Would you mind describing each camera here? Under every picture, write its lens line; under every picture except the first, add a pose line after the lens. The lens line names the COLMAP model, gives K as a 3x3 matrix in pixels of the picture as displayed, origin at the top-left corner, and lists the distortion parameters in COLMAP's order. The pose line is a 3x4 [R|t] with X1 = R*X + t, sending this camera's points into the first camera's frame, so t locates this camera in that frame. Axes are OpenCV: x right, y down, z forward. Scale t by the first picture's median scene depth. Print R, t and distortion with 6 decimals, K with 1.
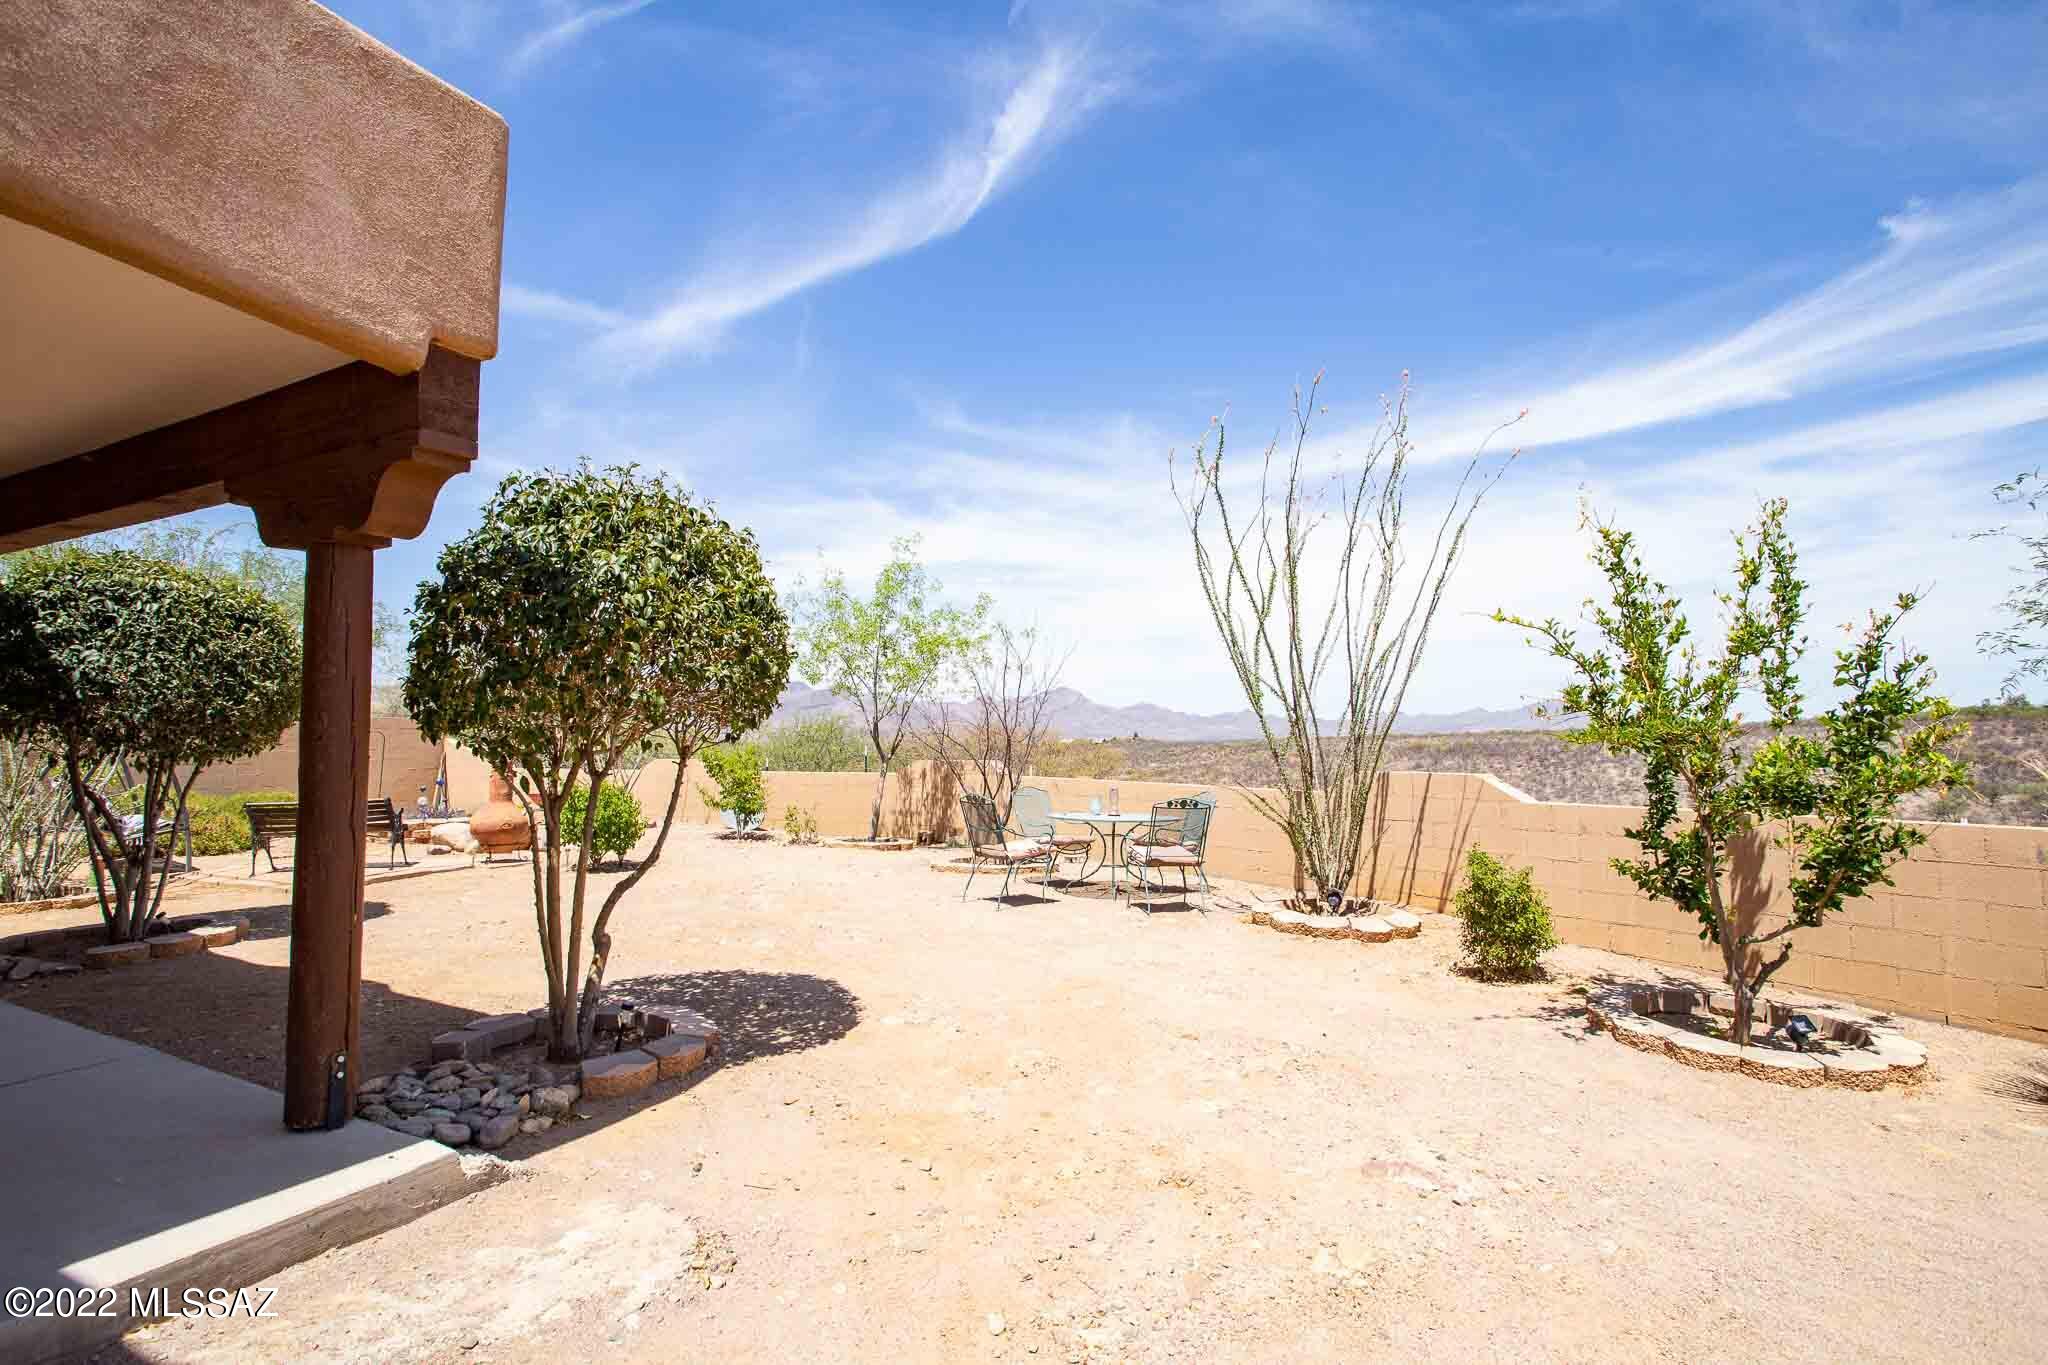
lens RADIAL K [[997.4, 0, 1027.4], [0, 997.4, 677.4], [0, 0, 1]] dist [-0.069776, 0.032163]
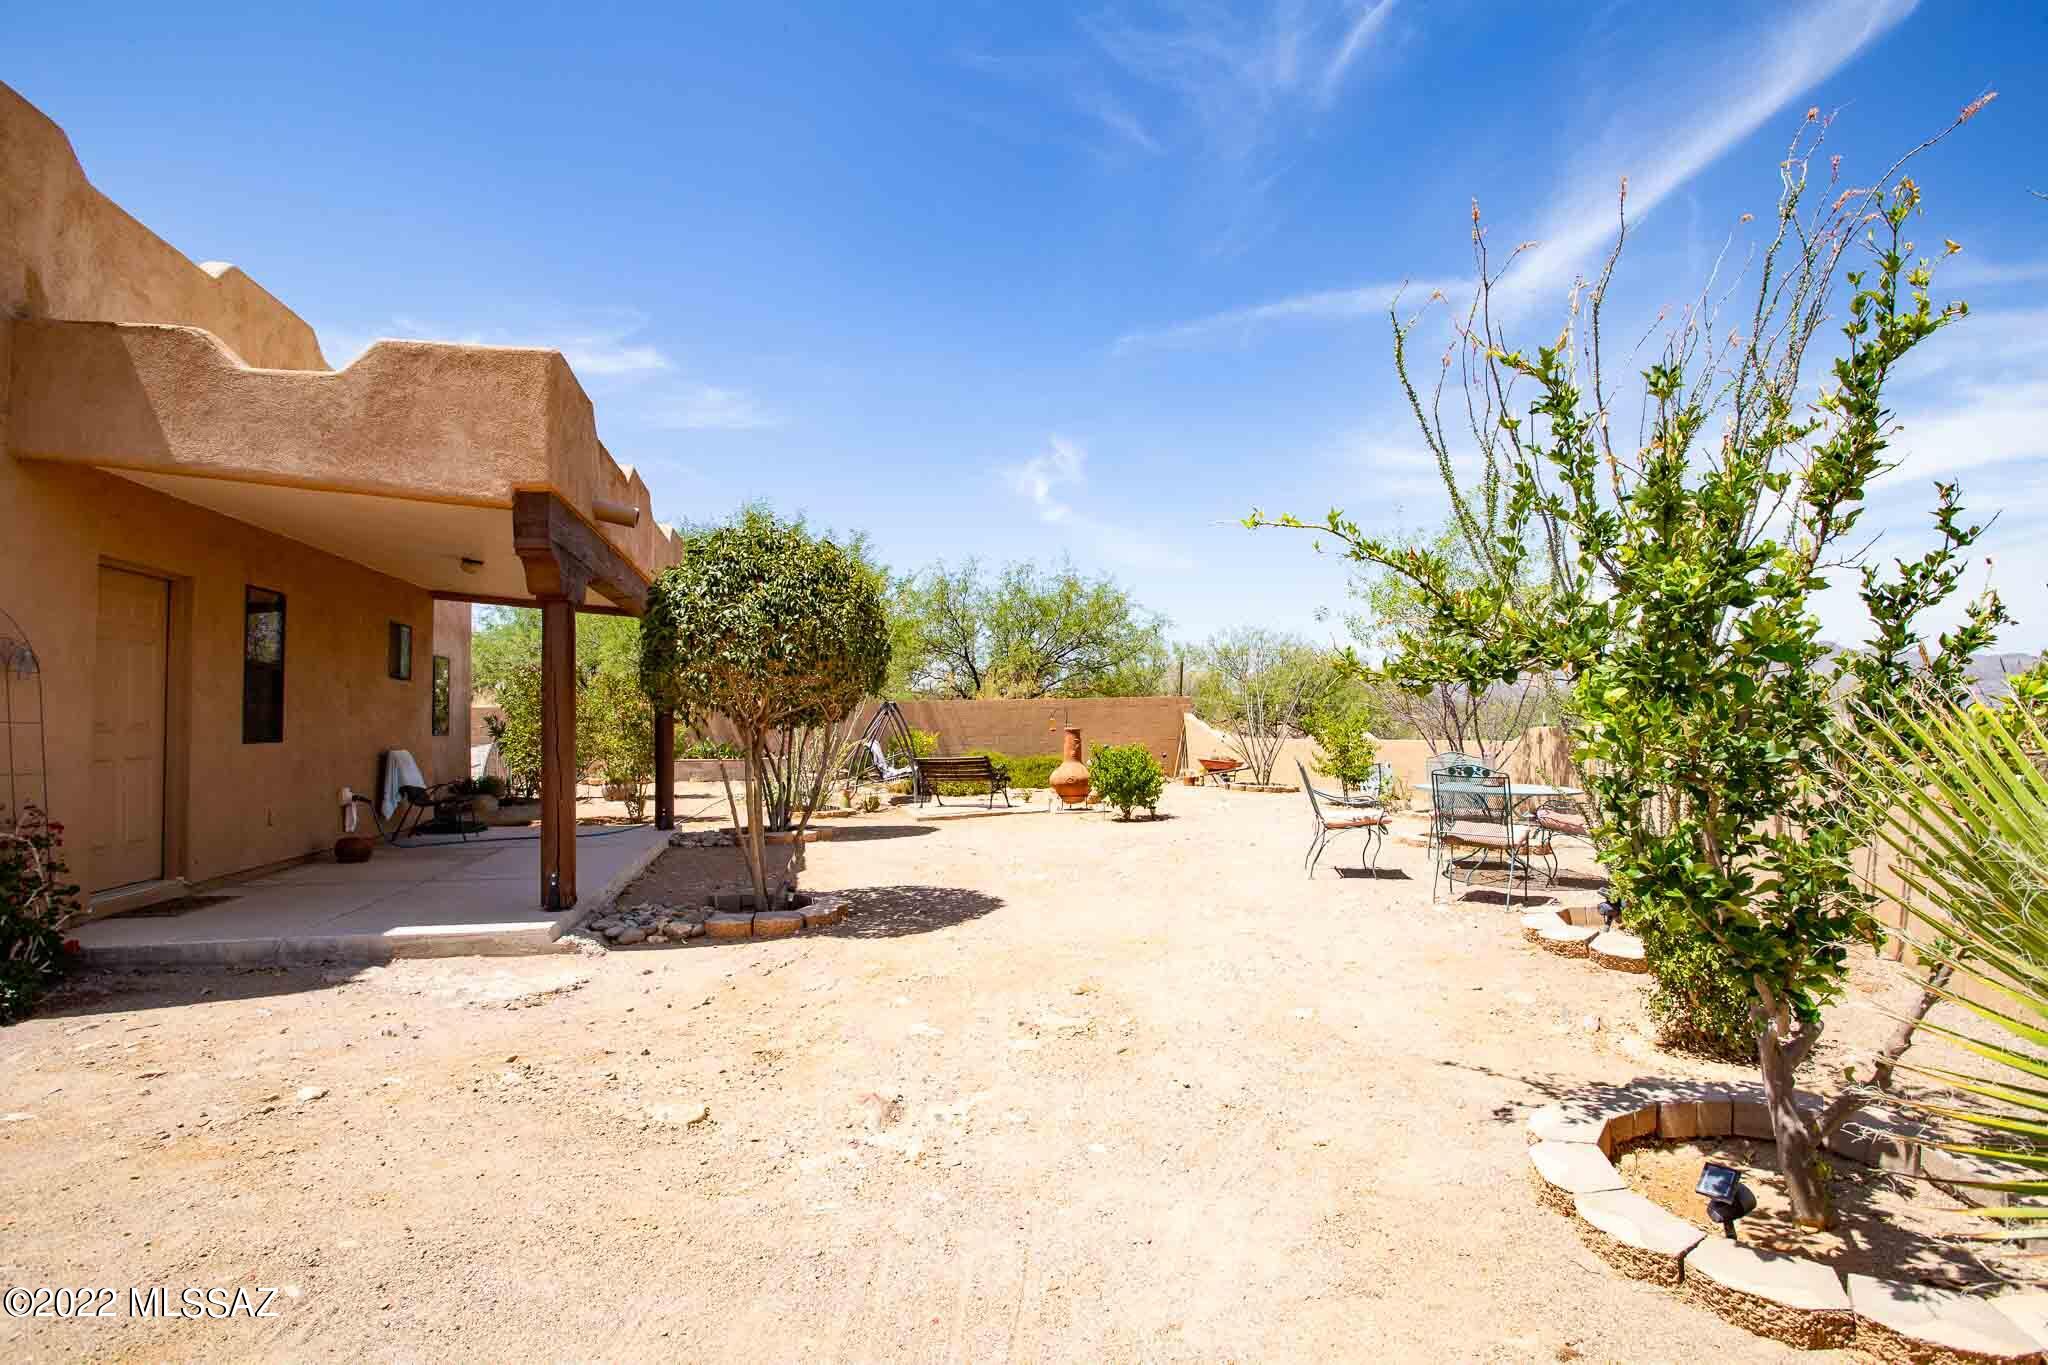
lens RADIAL K [[997.4, 0, 1027.4], [0, 997.4, 677.4], [0, 0, 1]] dist [-0.069776, 0.032163]
pose [[0.636724, -0.039025, -0.770103, 0.716591], [0.060307, 0.998180, -0.000721, 0.037403], [0.768730, -0.045984, 0.637919, 0.265296]]
